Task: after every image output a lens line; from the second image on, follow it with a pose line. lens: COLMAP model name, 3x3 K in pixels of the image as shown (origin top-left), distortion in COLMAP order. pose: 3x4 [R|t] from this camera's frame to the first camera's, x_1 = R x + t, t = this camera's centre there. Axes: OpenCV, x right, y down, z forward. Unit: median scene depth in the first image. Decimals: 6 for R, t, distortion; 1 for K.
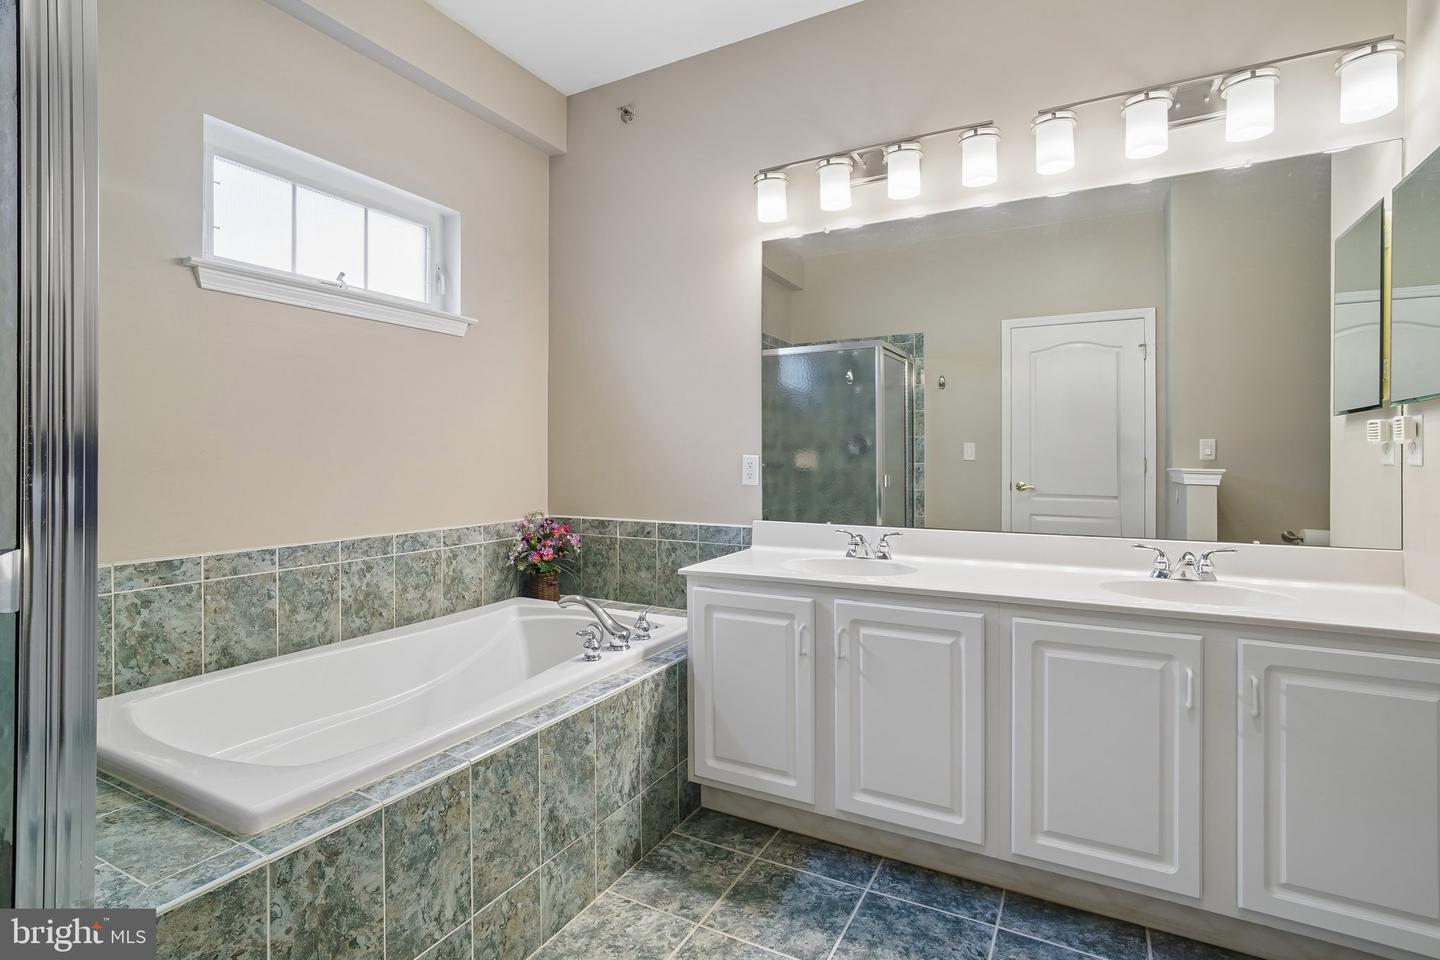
lens RADIAL K [[678.9, 0, 769.9], [0, 678.9, 453.2], [0, 0, 1]] dist [-0.014874, 0.006771]
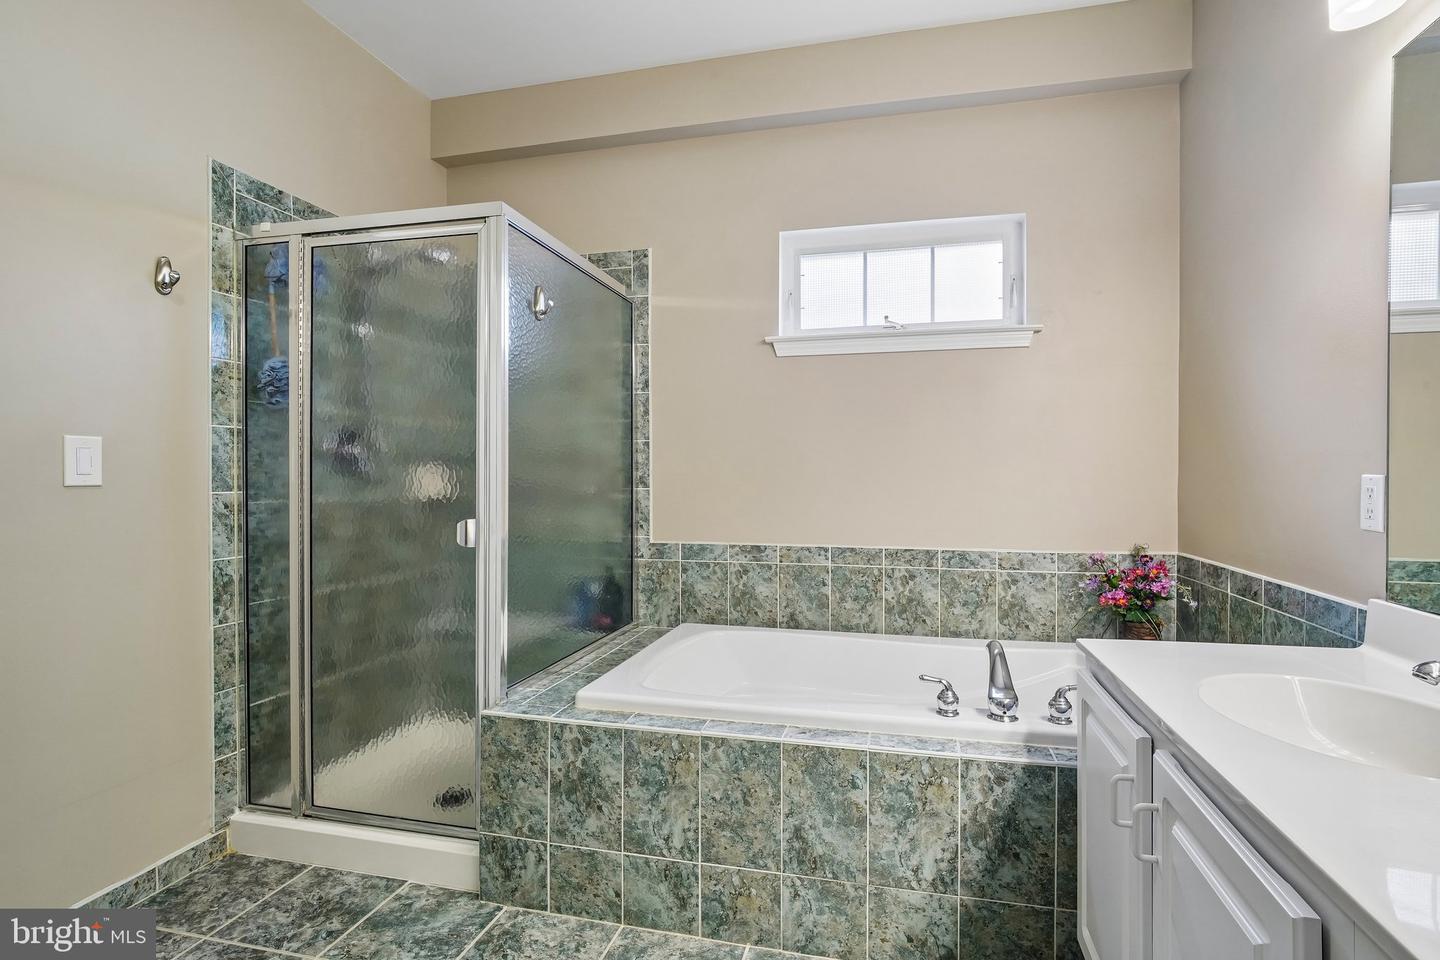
lens RADIAL K [[678.9, 0, 725.1], [0, 678.9, 485.0], [0, 0, 1]] dist [-0.014874, 0.006771]
pose [[0.239596, 0.014032, -0.970771, 0.519327], [0.002567, 0.999883, 0.015087, 0.002809], [0.970869, -0.006107, 0.239532, 0.552008]]
